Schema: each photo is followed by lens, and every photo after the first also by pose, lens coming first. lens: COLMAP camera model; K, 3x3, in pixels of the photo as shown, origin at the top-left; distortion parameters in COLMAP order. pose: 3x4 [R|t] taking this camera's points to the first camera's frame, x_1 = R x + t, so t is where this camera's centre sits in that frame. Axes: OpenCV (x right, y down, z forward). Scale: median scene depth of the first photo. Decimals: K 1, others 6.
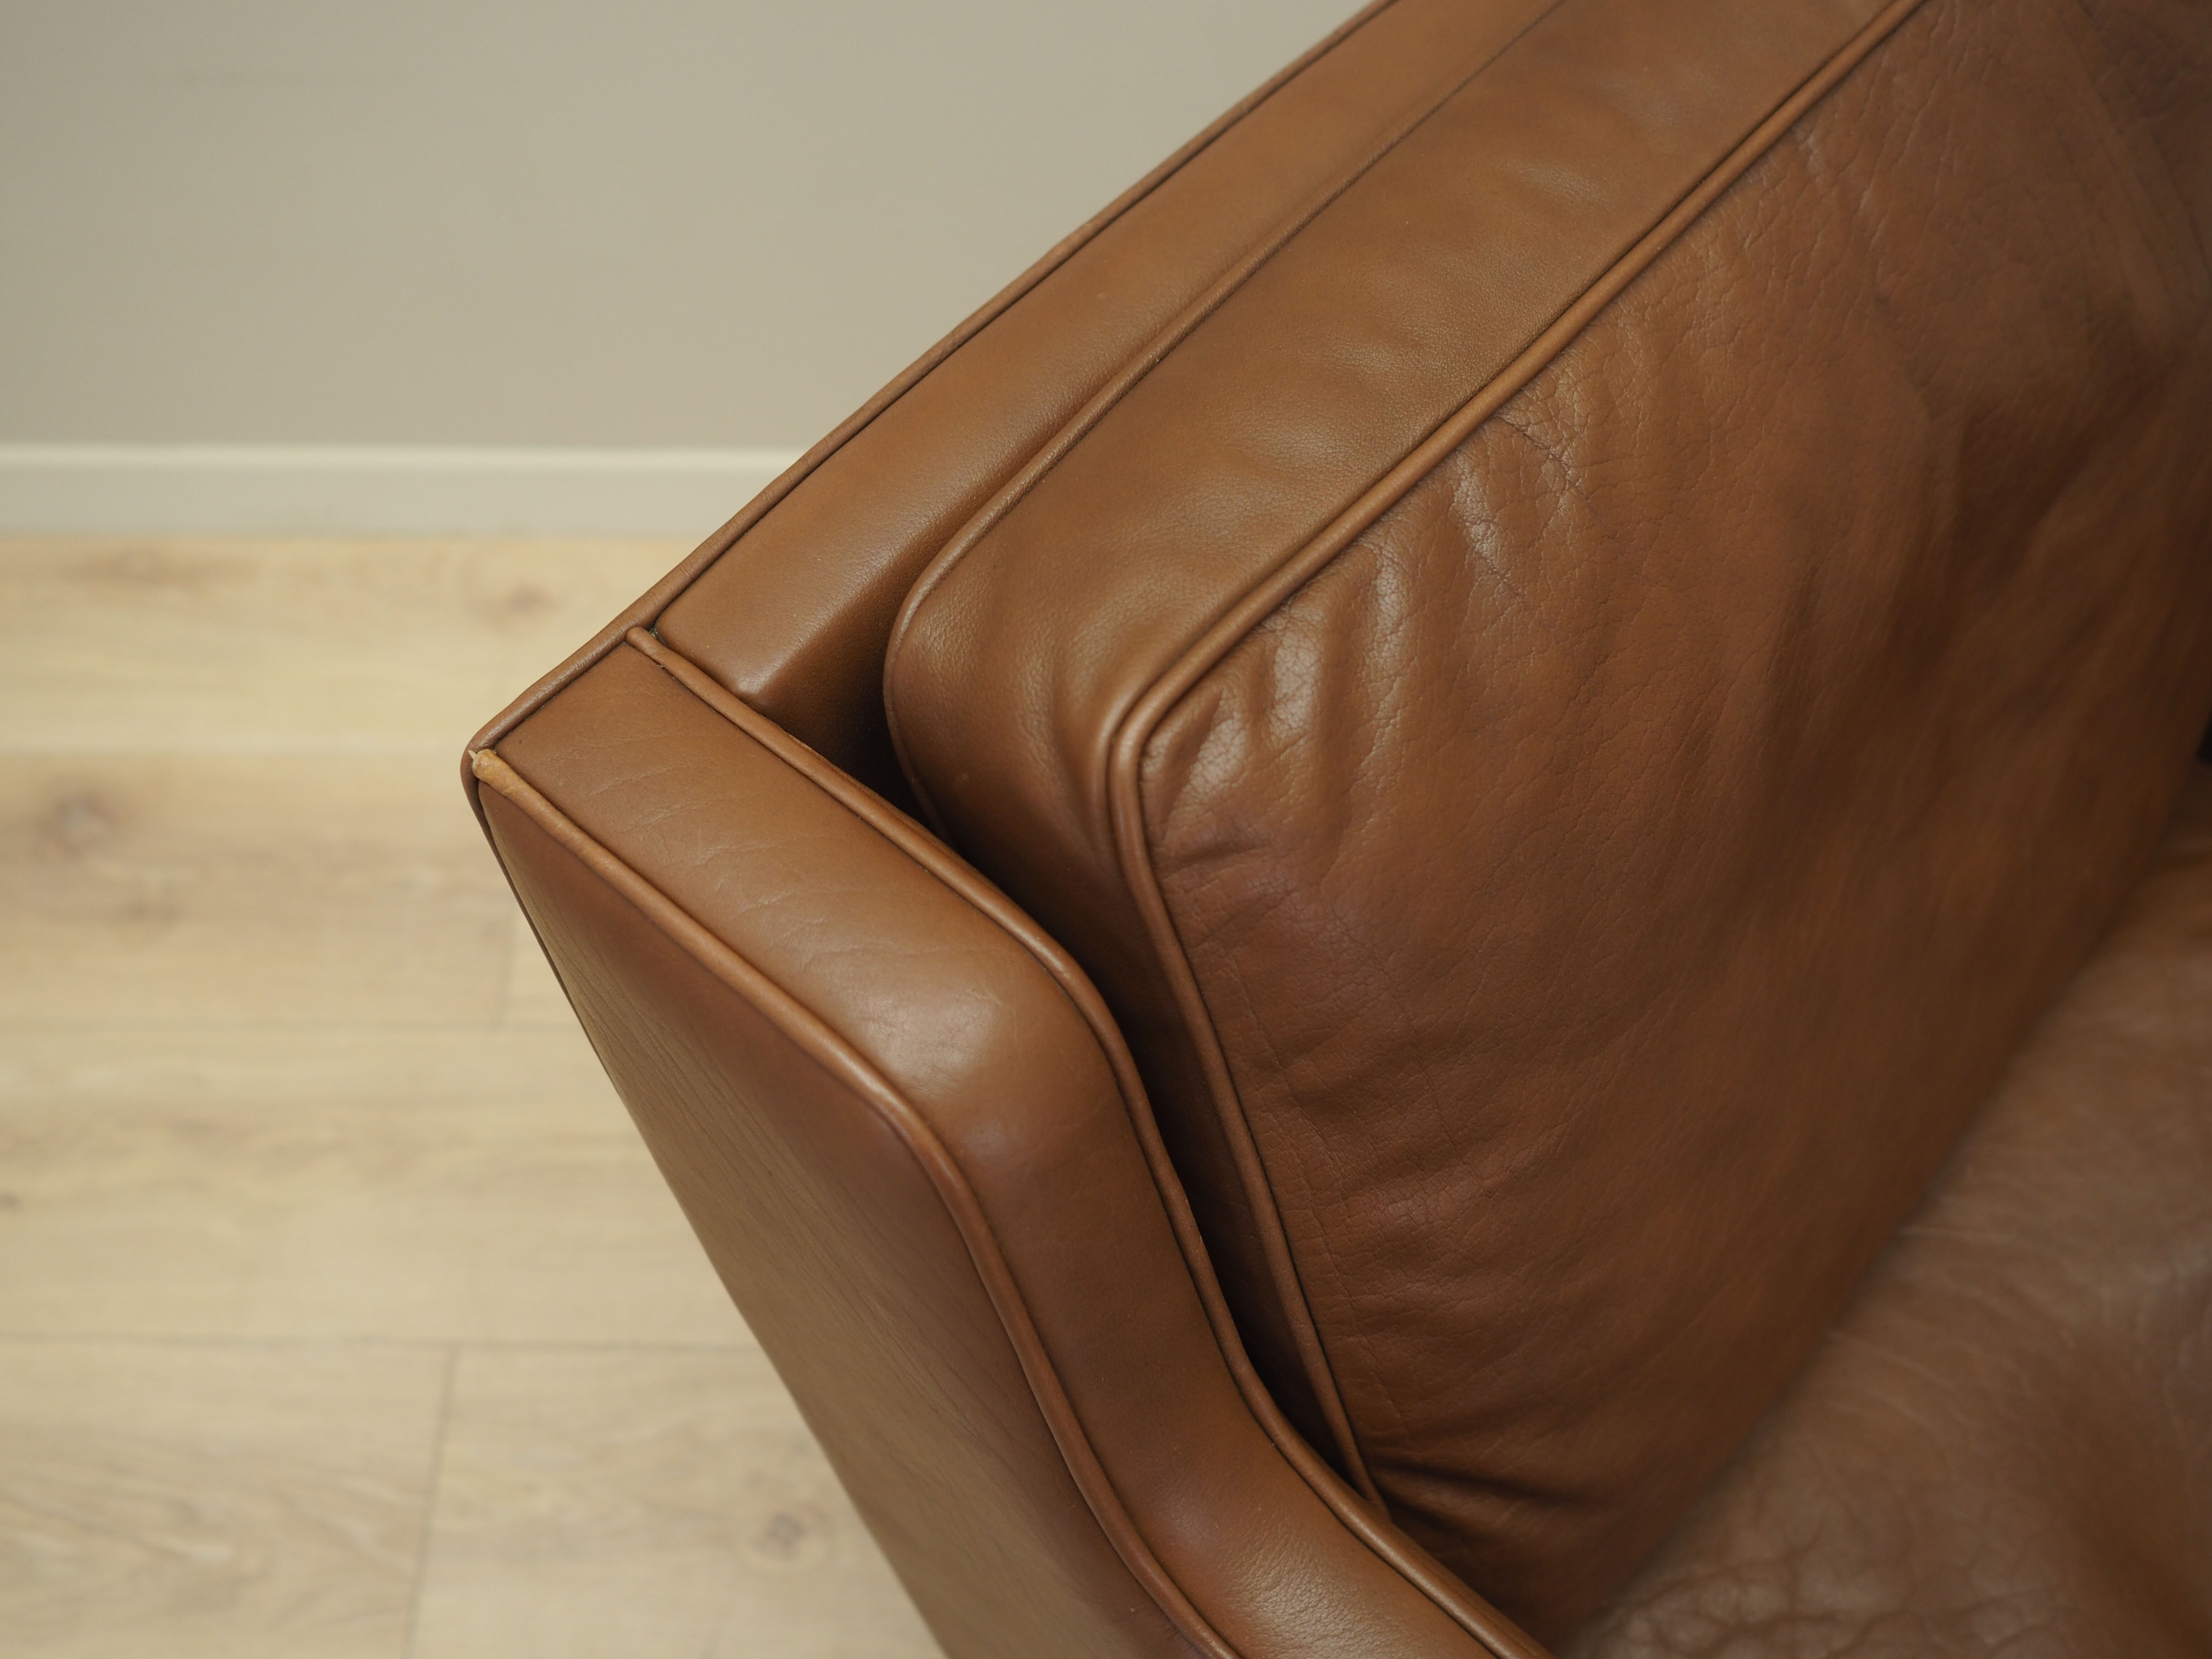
lens RADIAL K [[2373.7, 0, 1185.1], [0, 2373.7, 898.7], [0, 0, 1]] dist [-0.004565, -0.004922]
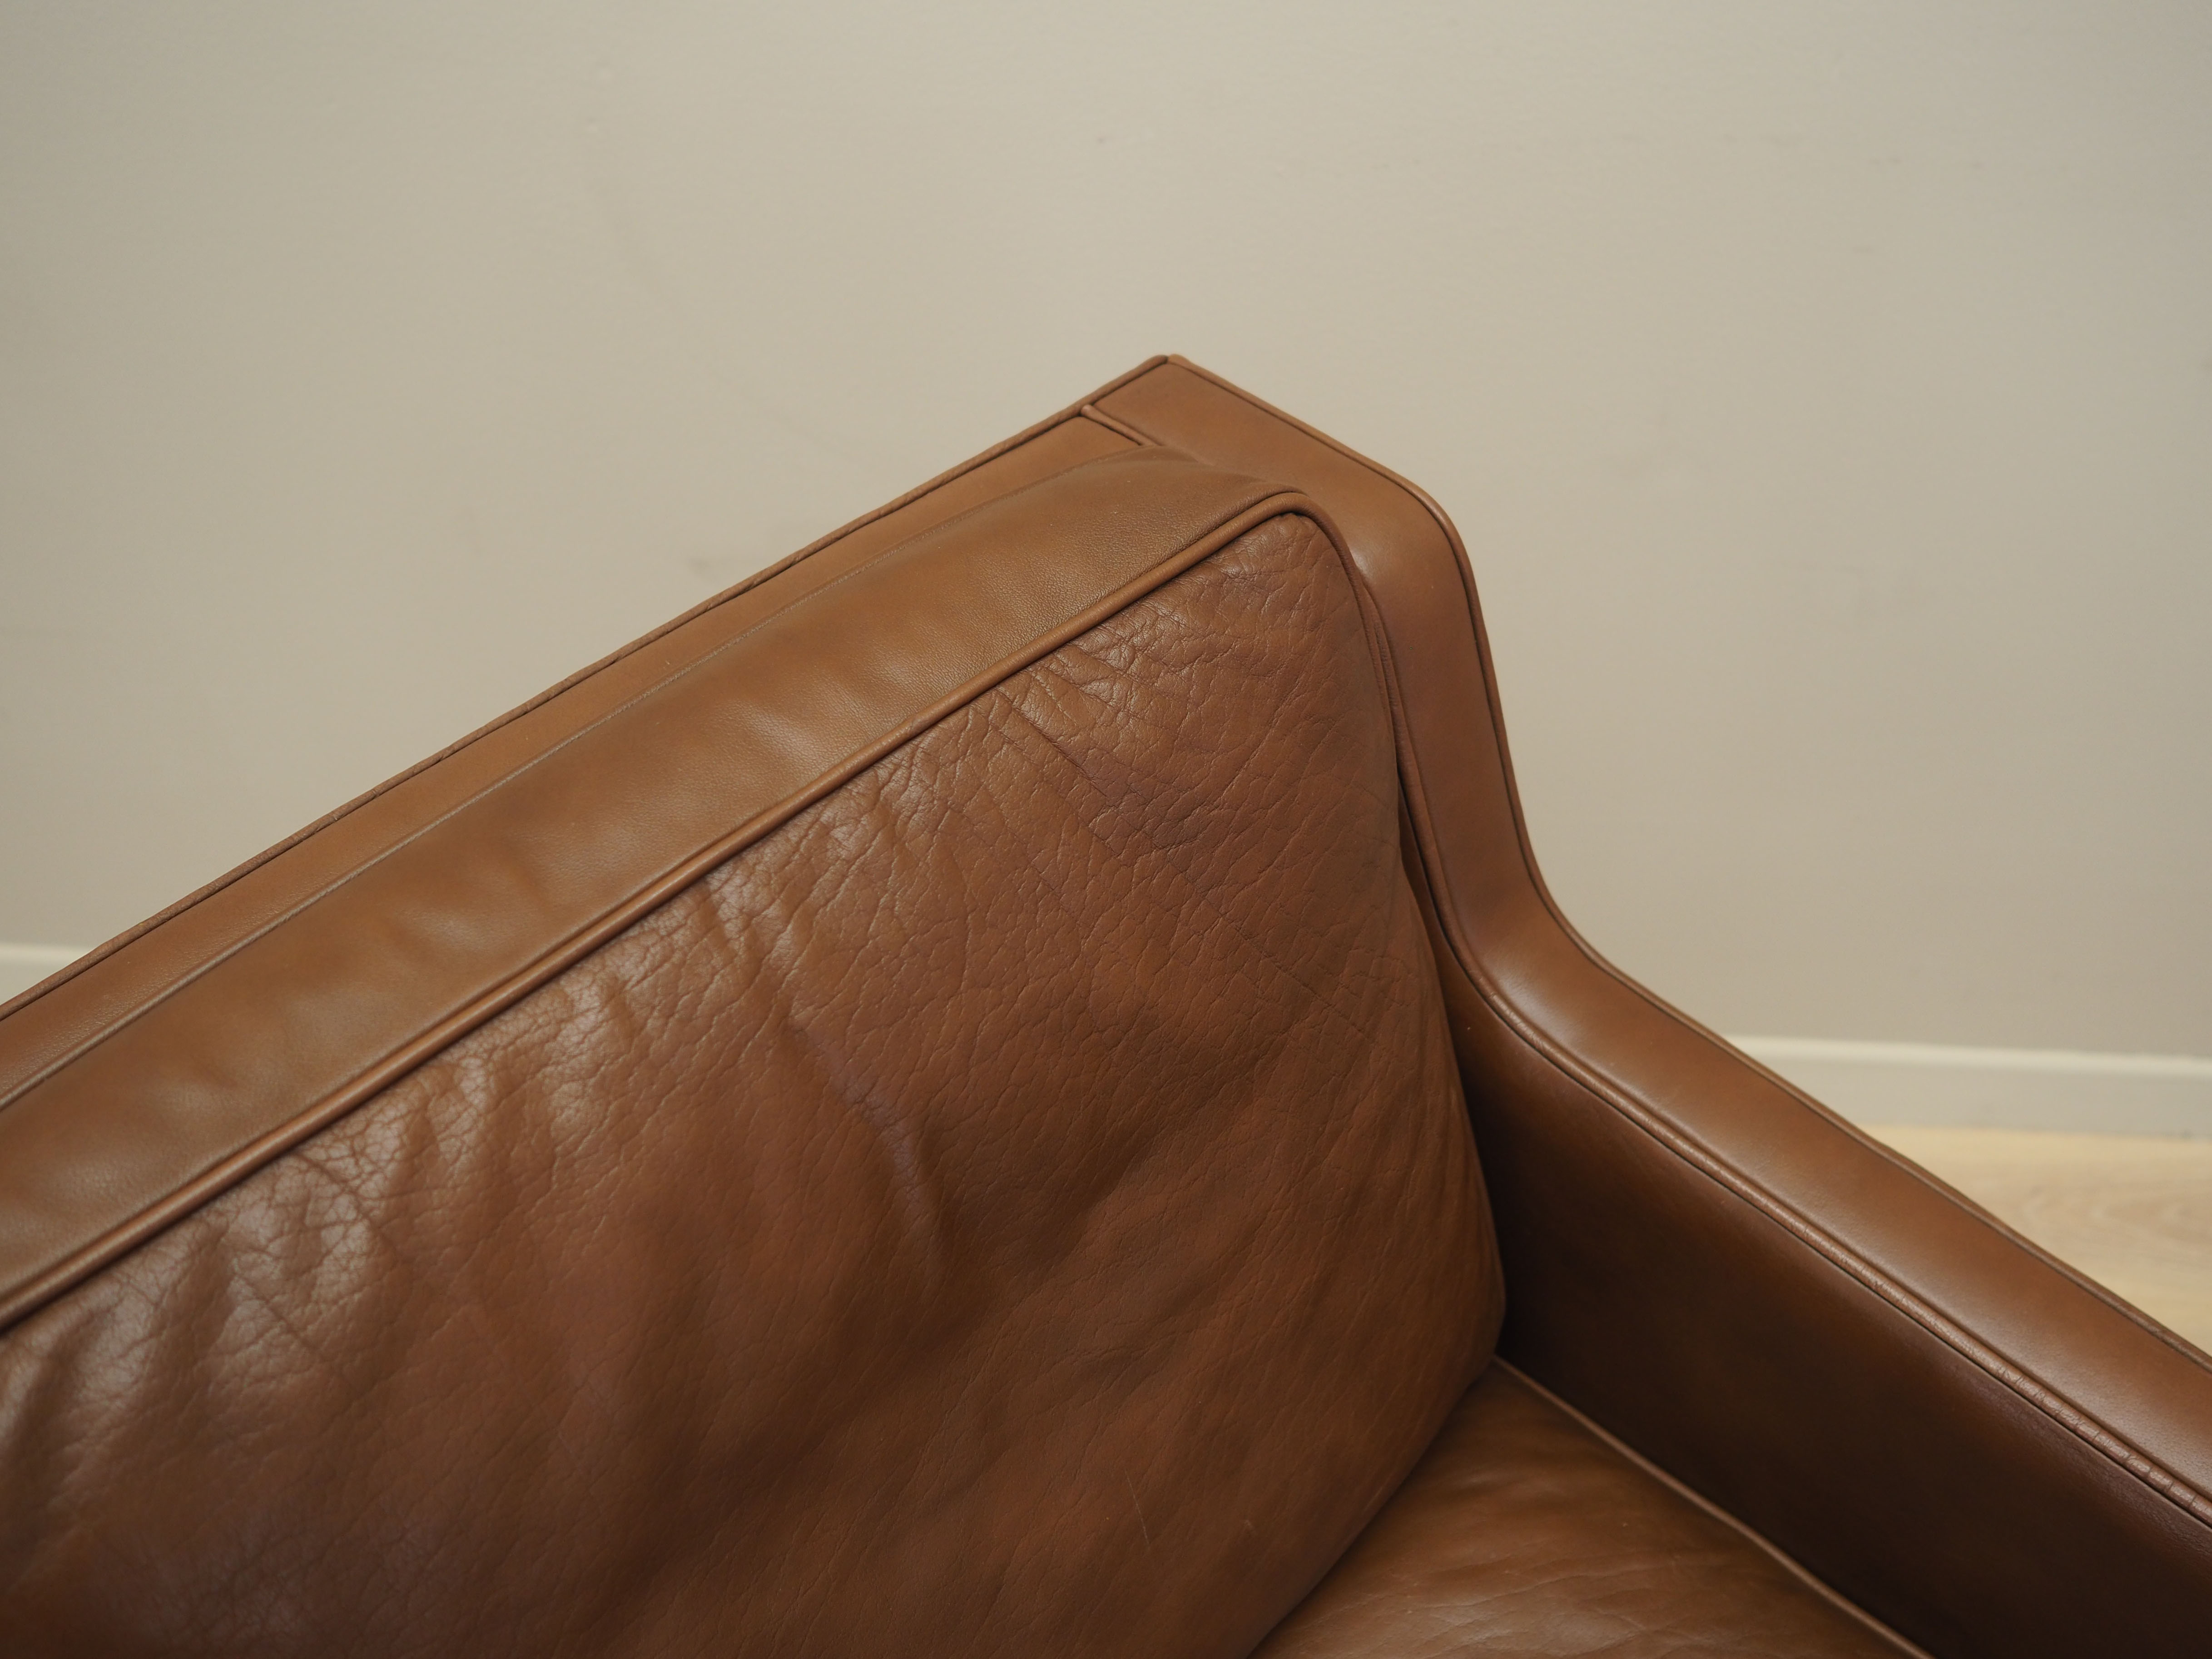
lens RADIAL K [[2373.4, 0, 1185.1], [0, 2373.4, 898.7], [0, 0, 1]] dist [-0.004565, -0.004922]
pose [[0.995974, 0.042957, -0.078683, 0.594388], [-0.055549, 0.984630, -0.165581, -0.149720], [0.070361, 0.169286, 0.983052, -0.085128]]
